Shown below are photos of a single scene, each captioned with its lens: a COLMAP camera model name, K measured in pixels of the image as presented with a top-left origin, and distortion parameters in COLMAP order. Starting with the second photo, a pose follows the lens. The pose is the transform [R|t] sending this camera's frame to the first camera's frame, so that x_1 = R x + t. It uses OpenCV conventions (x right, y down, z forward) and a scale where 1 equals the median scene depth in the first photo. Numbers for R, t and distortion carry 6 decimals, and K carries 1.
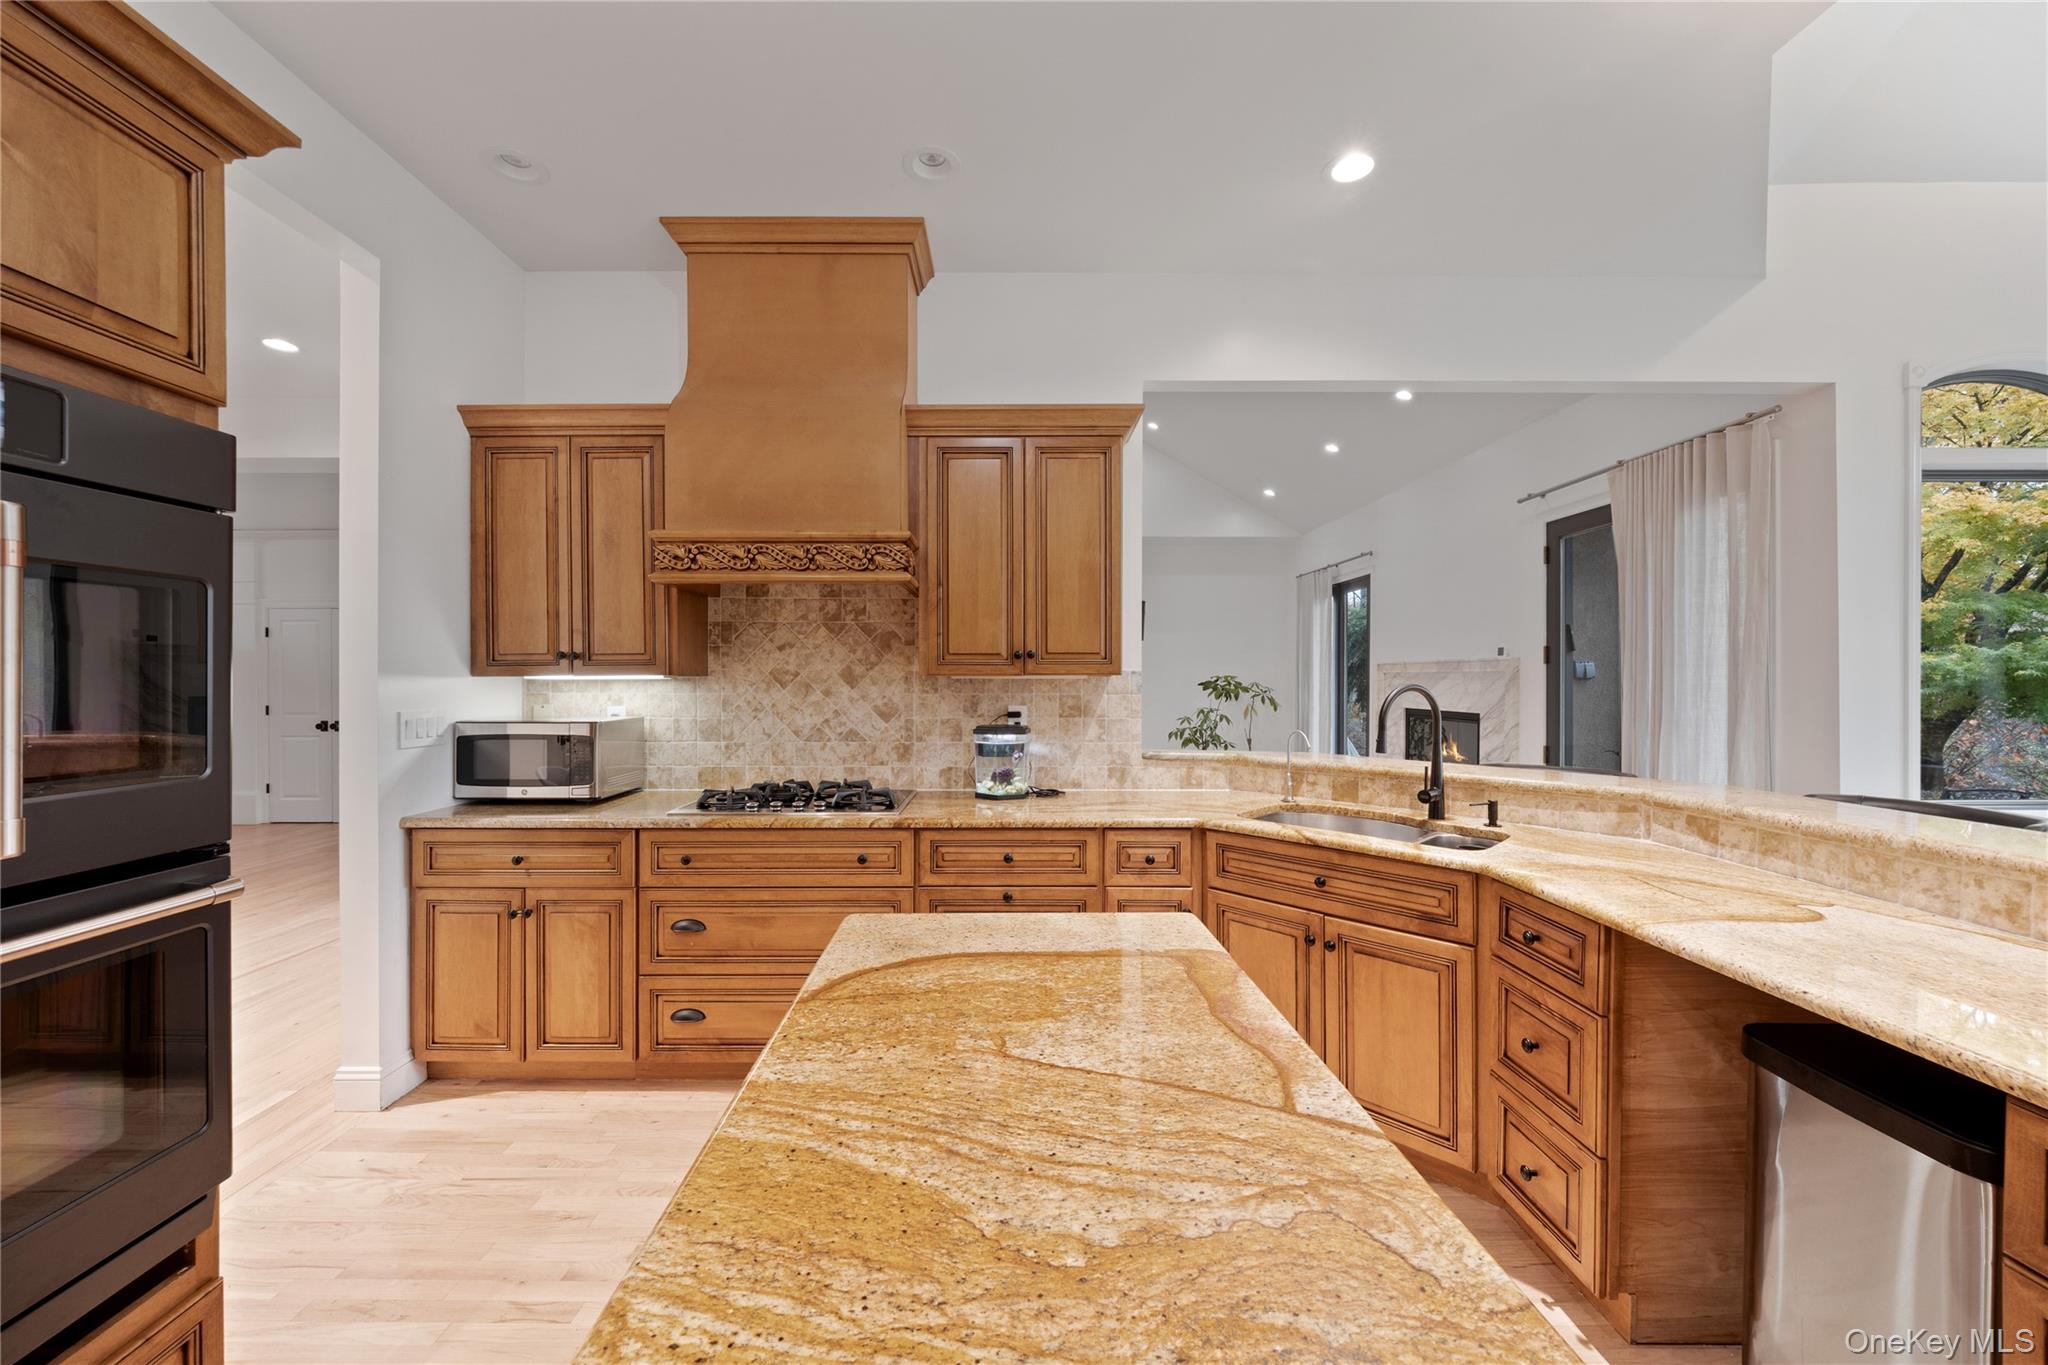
lens RADIAL K [[771.2, 0, 1020.1], [0, 771.2, 685.9], [0, 0, 1]] dist [-0.000240, -0.000964]
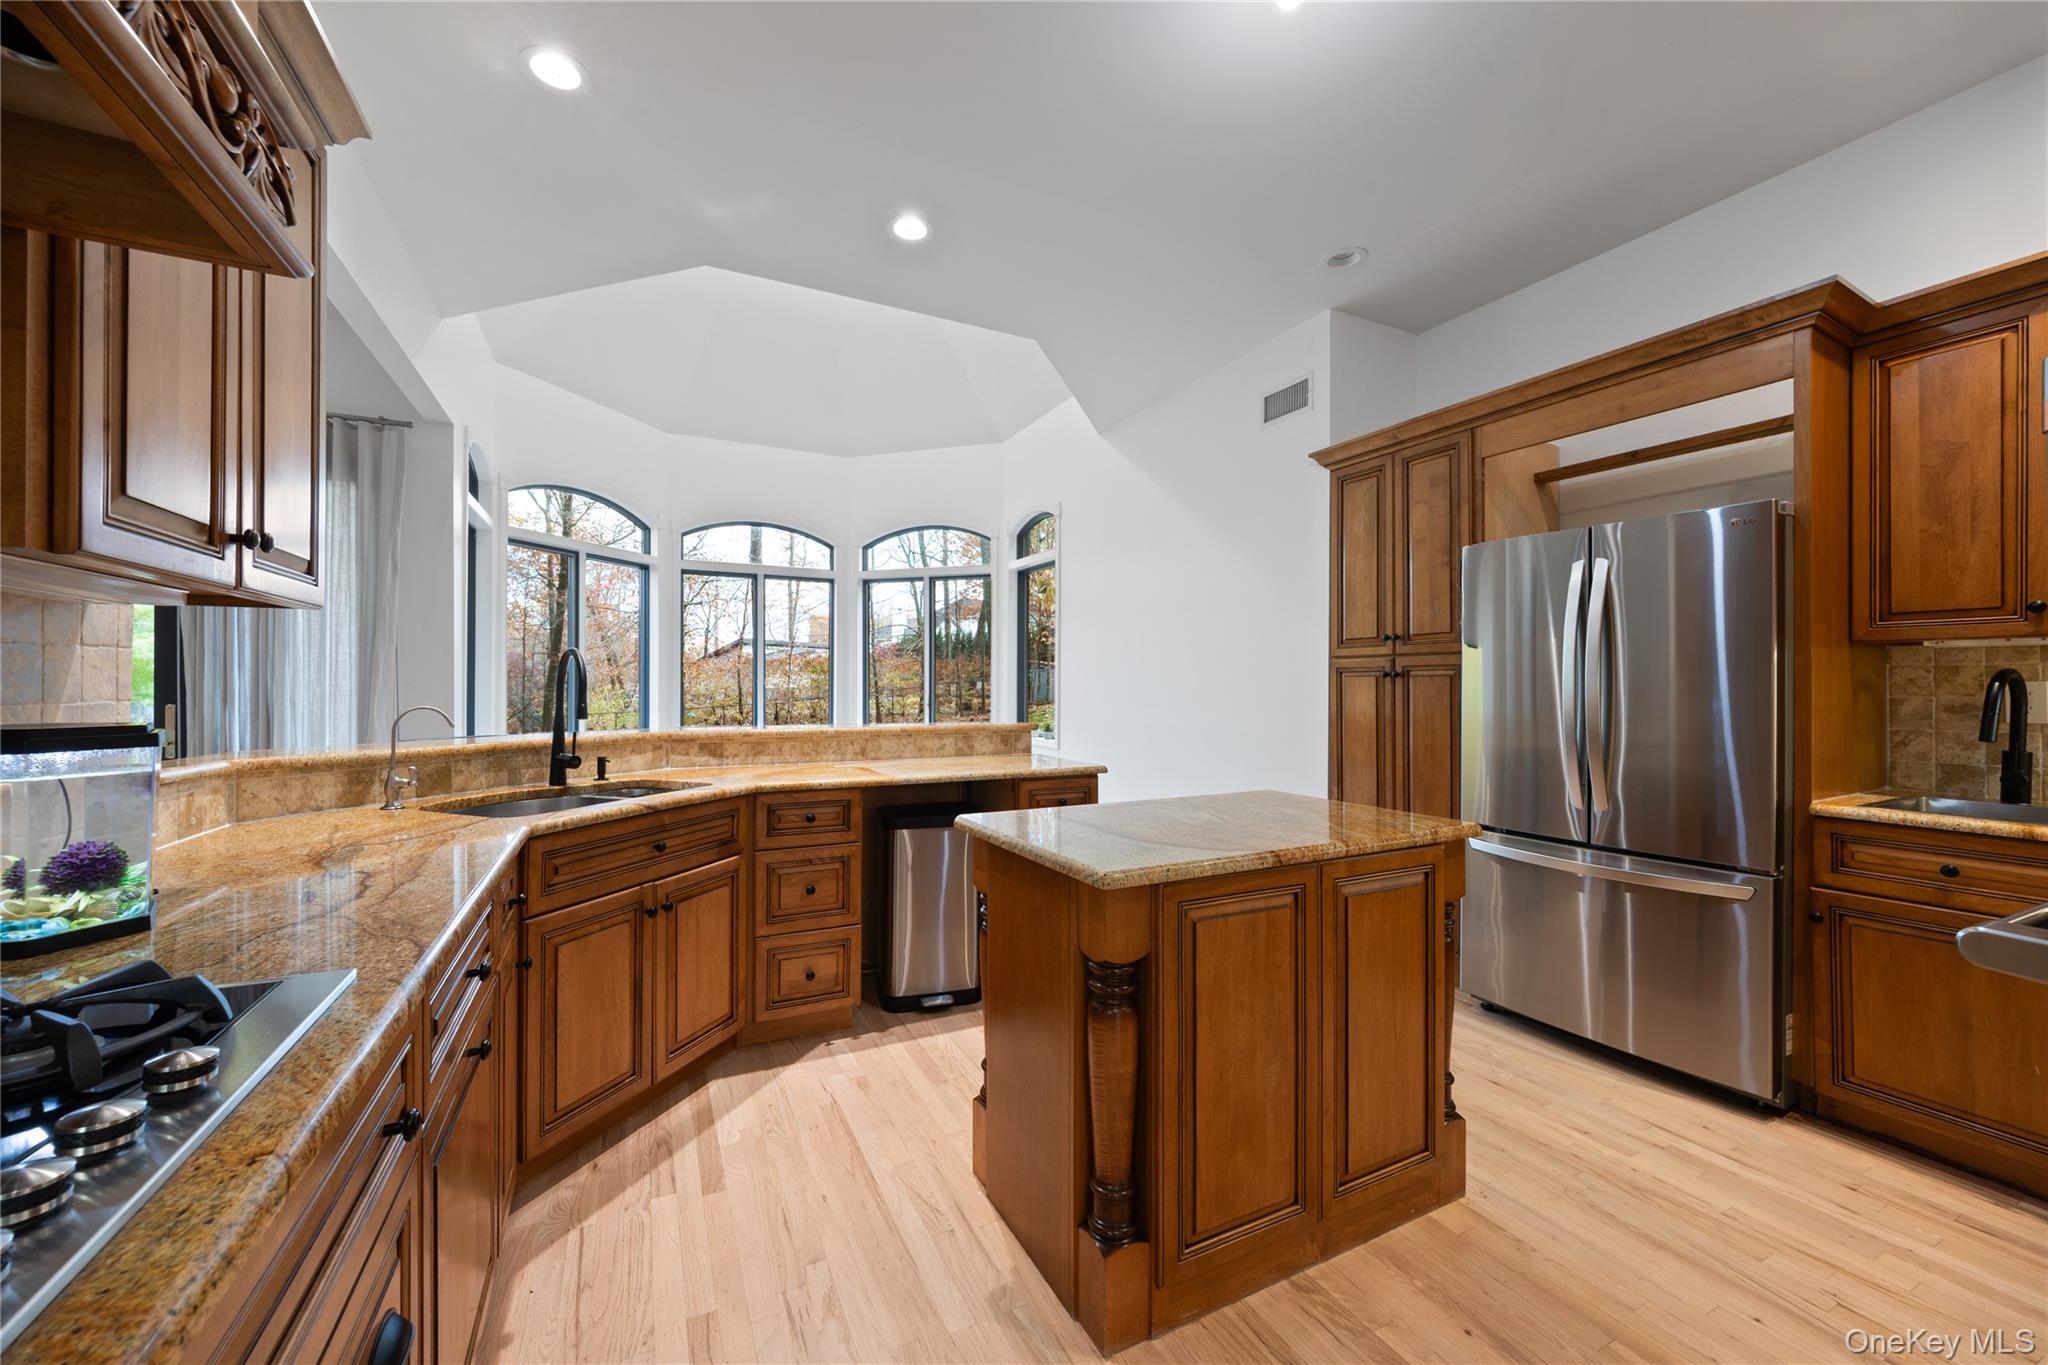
lens RADIAL K [[771.2, 0, 1014.2], [0, 771.2, 679.6], [0, 0, 1]] dist [-0.000240, -0.000964]
pose [[-0.424147, 0.002779, 0.905589, -0.756673], [0.007074, 0.999975, 0.000245, 0.049112], [-0.905566, 0.006510, -0.424156, 1.101359]]
